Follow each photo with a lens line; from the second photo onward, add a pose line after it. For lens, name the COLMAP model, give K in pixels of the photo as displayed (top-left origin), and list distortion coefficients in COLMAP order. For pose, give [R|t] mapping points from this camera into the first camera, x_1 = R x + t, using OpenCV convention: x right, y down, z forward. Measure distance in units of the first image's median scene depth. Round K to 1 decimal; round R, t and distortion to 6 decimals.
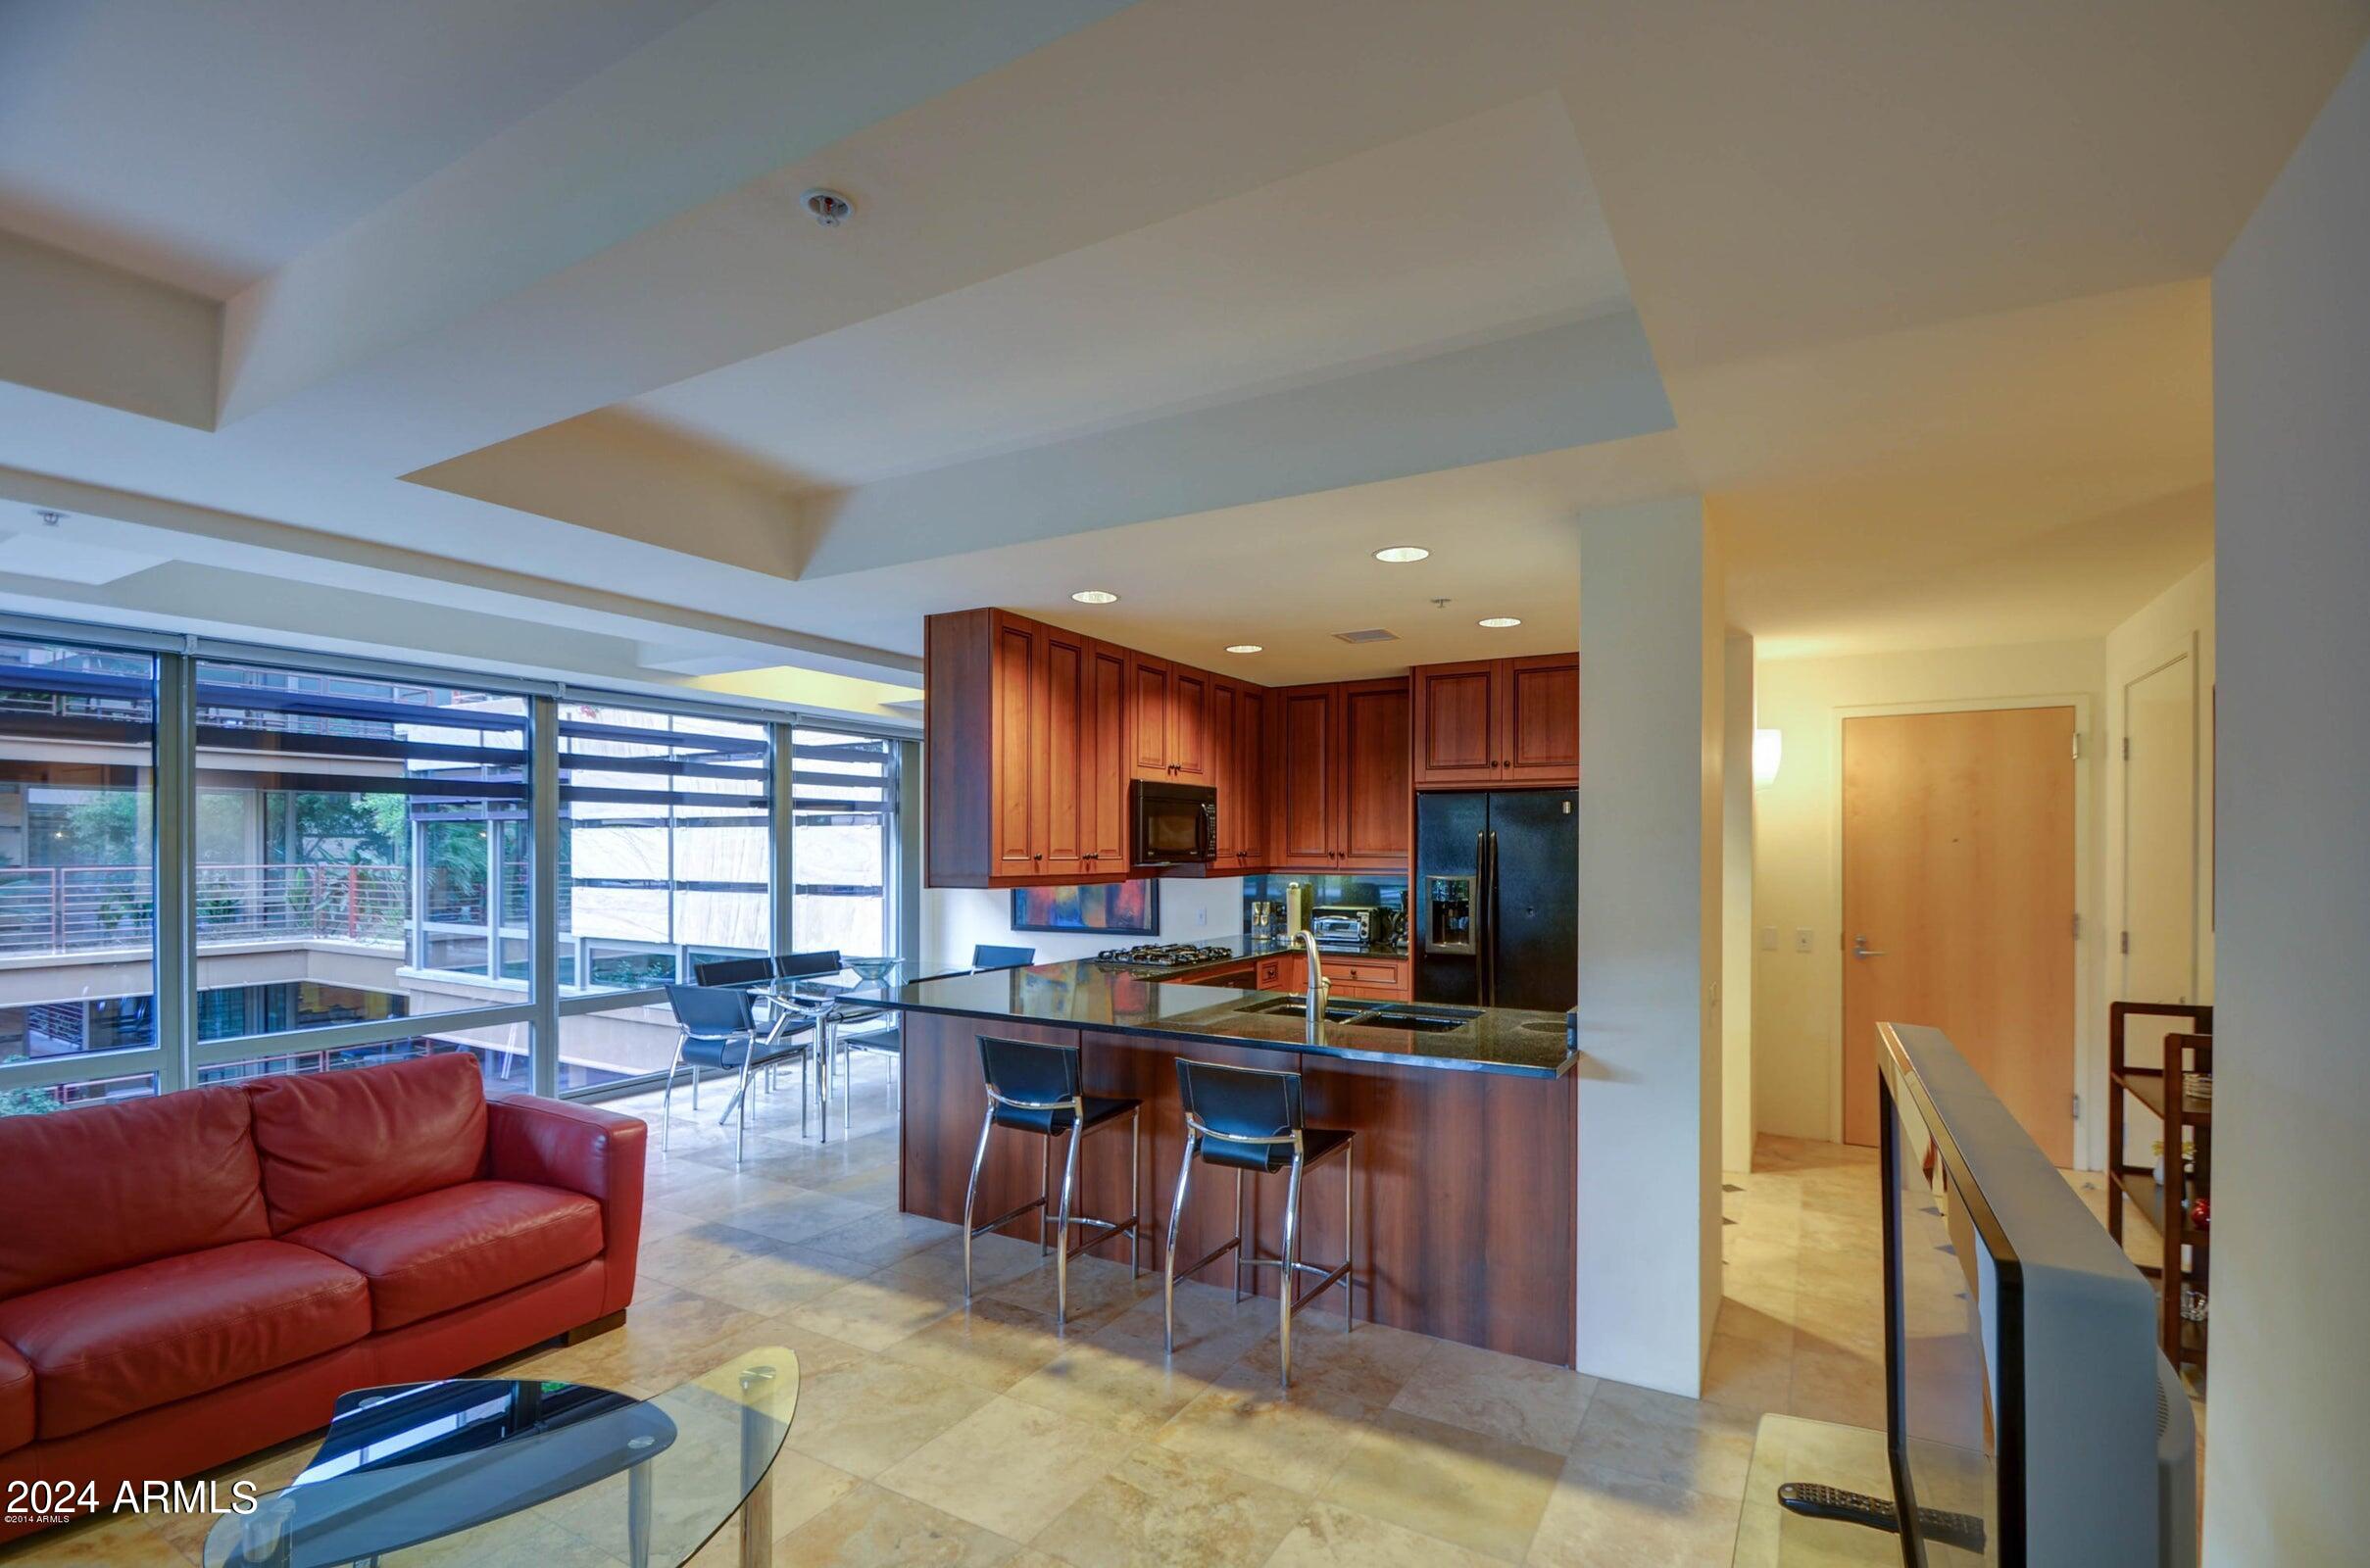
lens RADIAL K [[1040.4, 0, 1200.8], [0, 1040.4, 875.8], [0, 0, 1]] dist [0.010596, -0.015457]
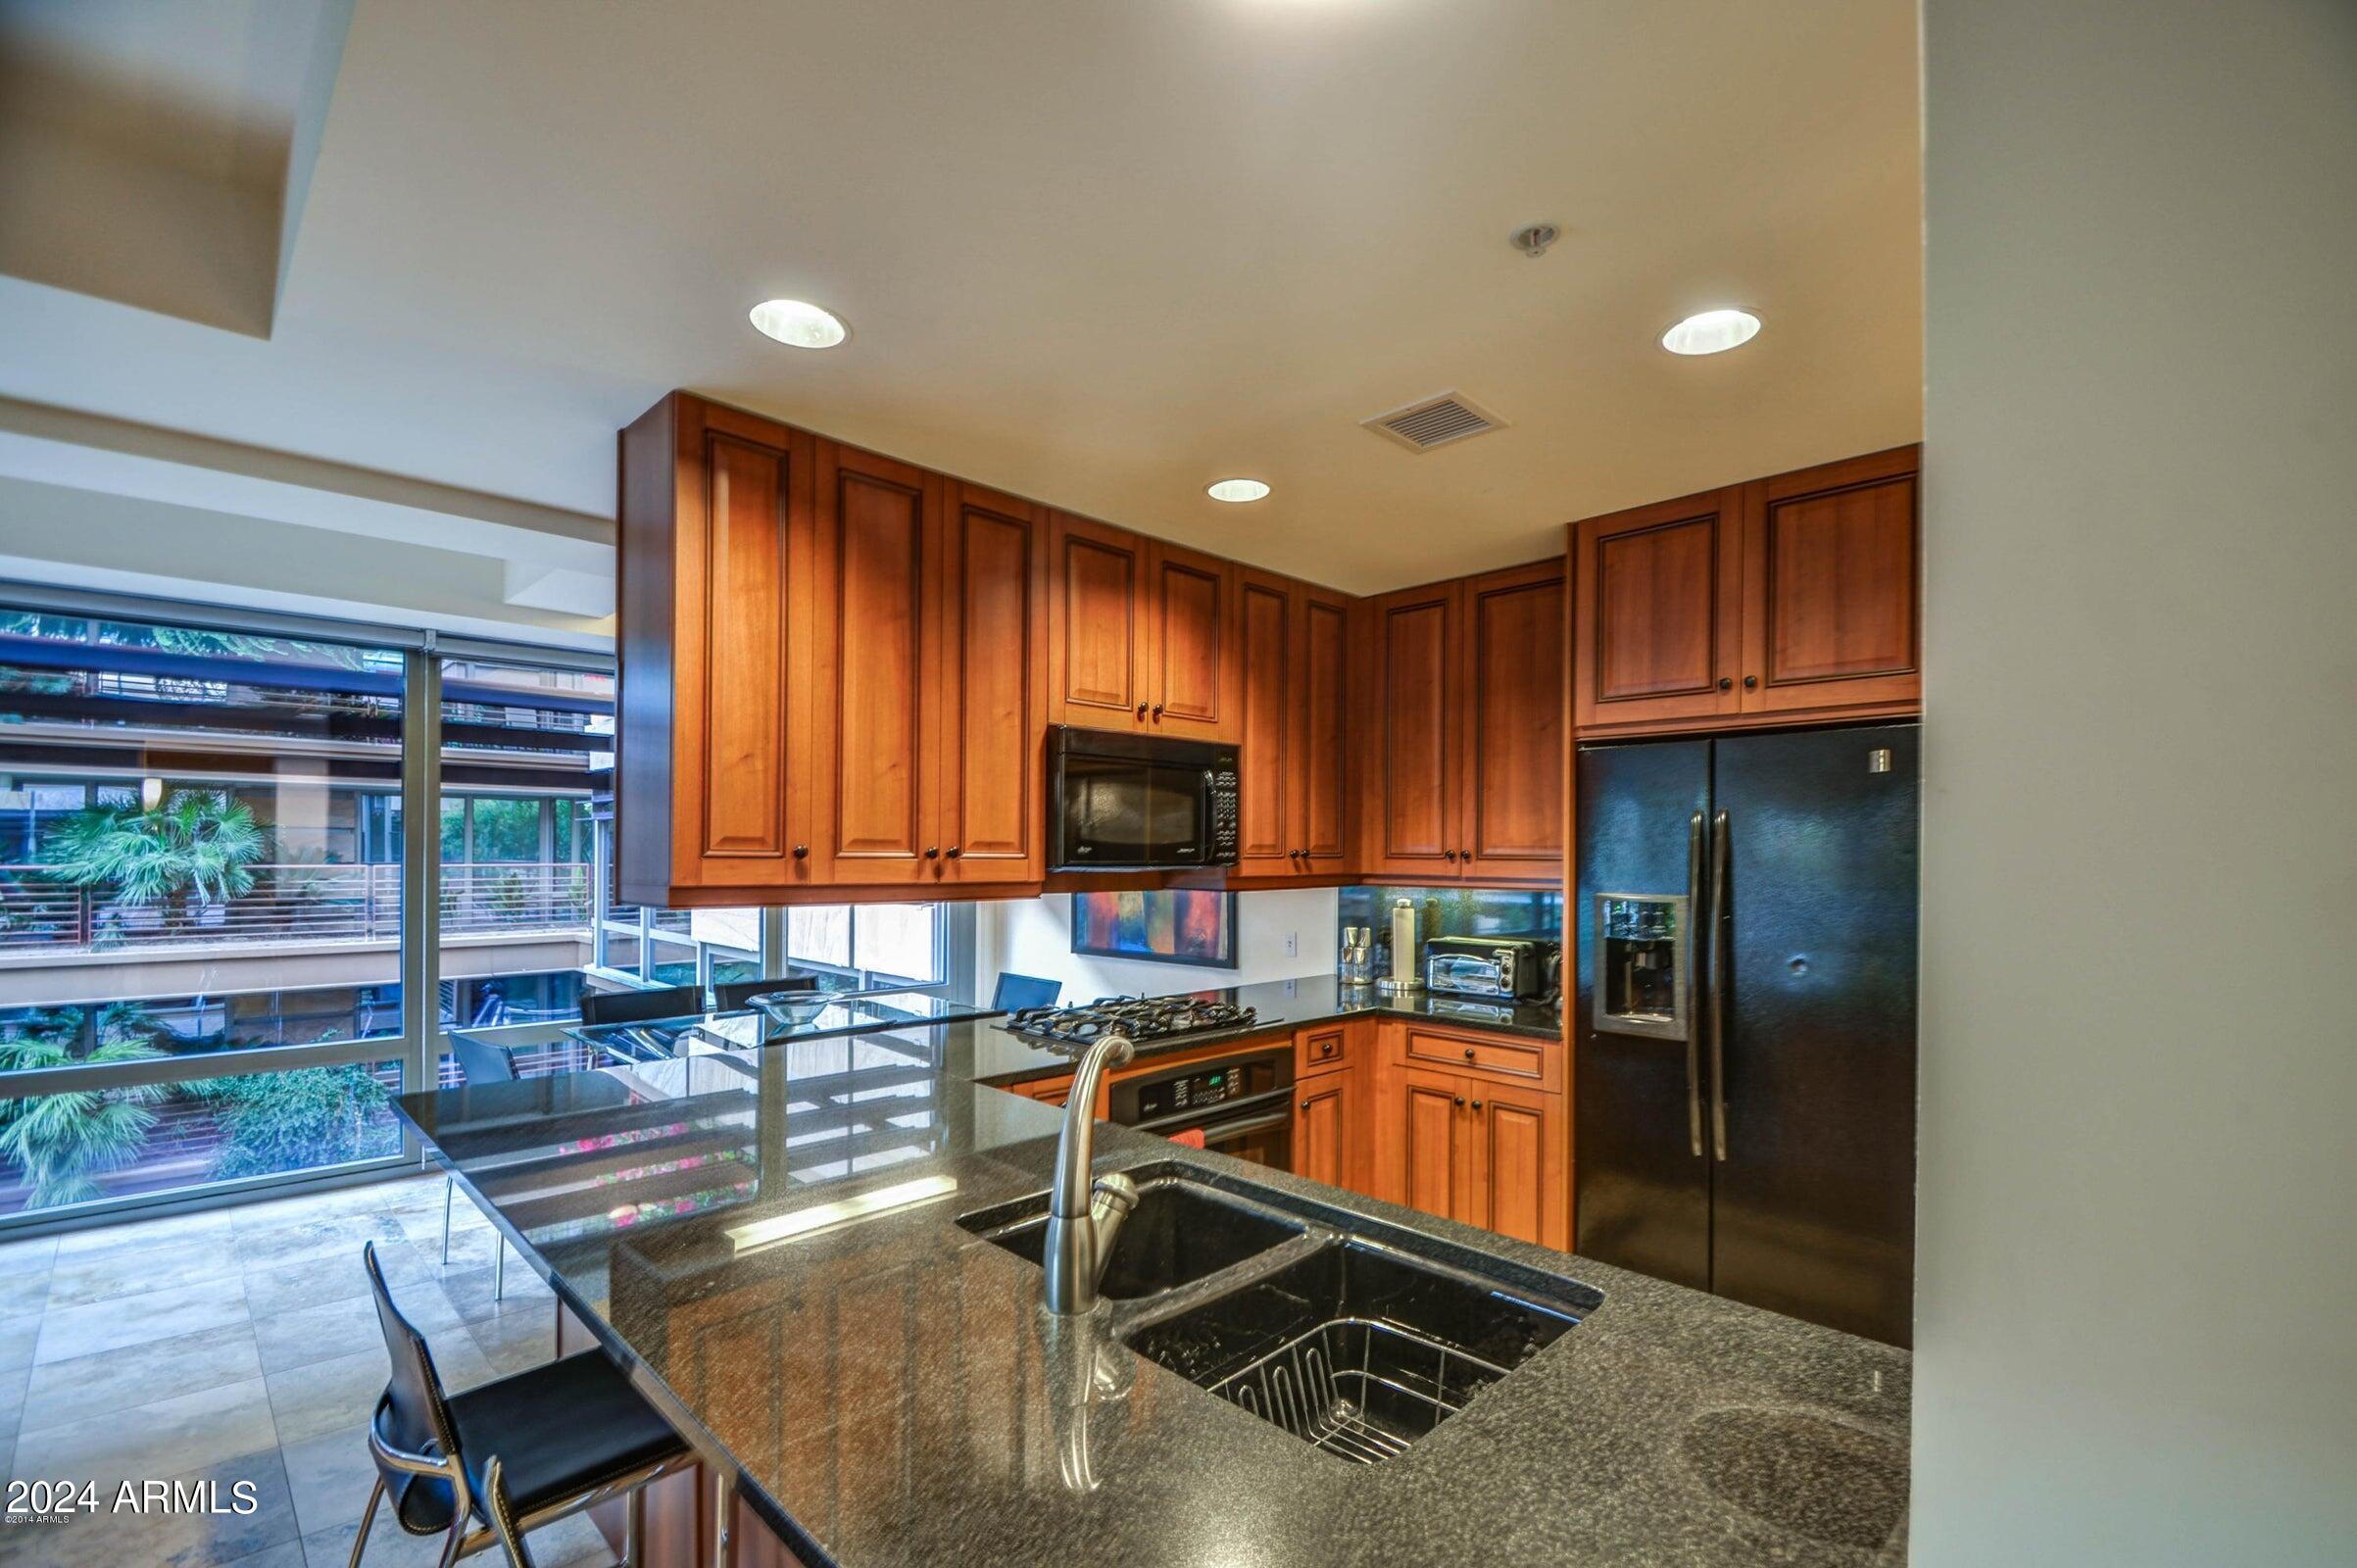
lens RADIAL K [[1034.7, 0, 1196.4], [0, 1034.7, 855.0], [0, 0, 1]] dist [0.010596, -0.015457]
pose [[0.966248, 0.005232, -0.257559, 0.169568], [-0.011806, 0.999643, -0.023983, -0.004845], [0.257341, 0.026214, 0.965965, 0.454756]]
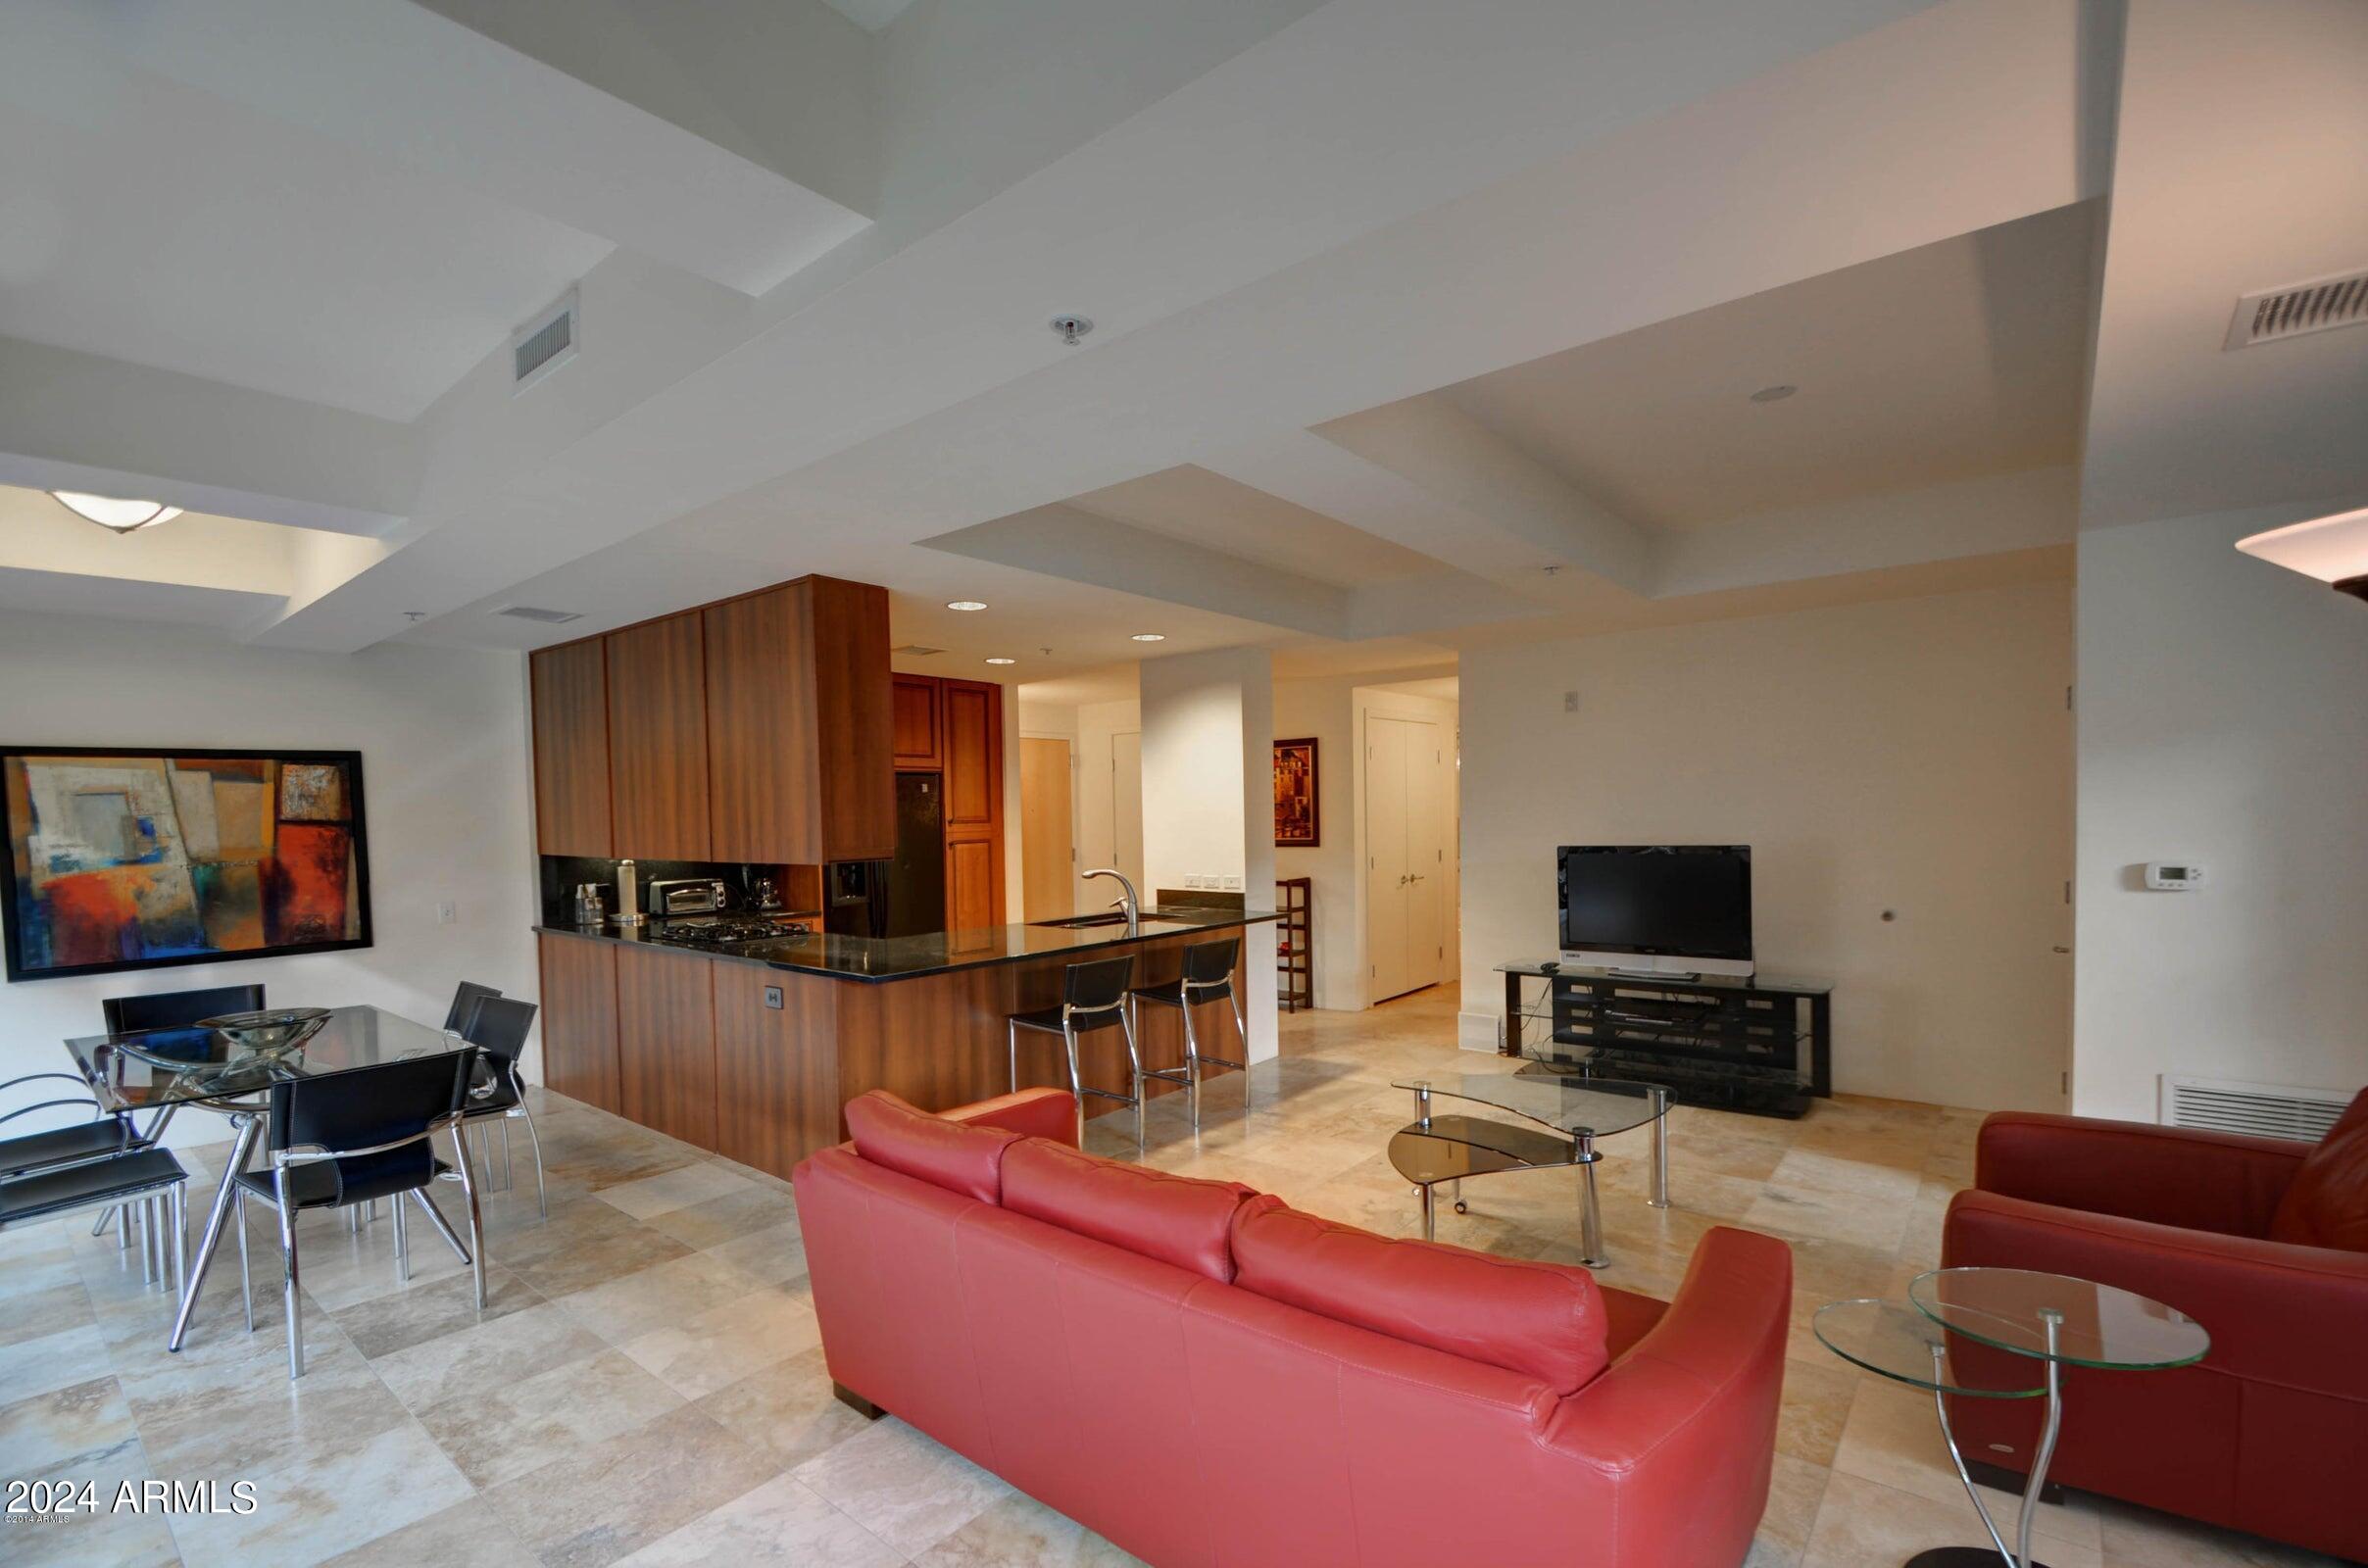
lens RADIAL K [[1039.5, 0, 1195.2], [0, 1039.5, 845.7], [0, 0, 1]] dist [0.010596, -0.015457]
pose [[0.165121, -0.036898, 0.985583, -0.985219], [0.044635, 0.998556, 0.029906, -0.015129], [-0.985263, 0.039053, 0.166529, 0.439429]]
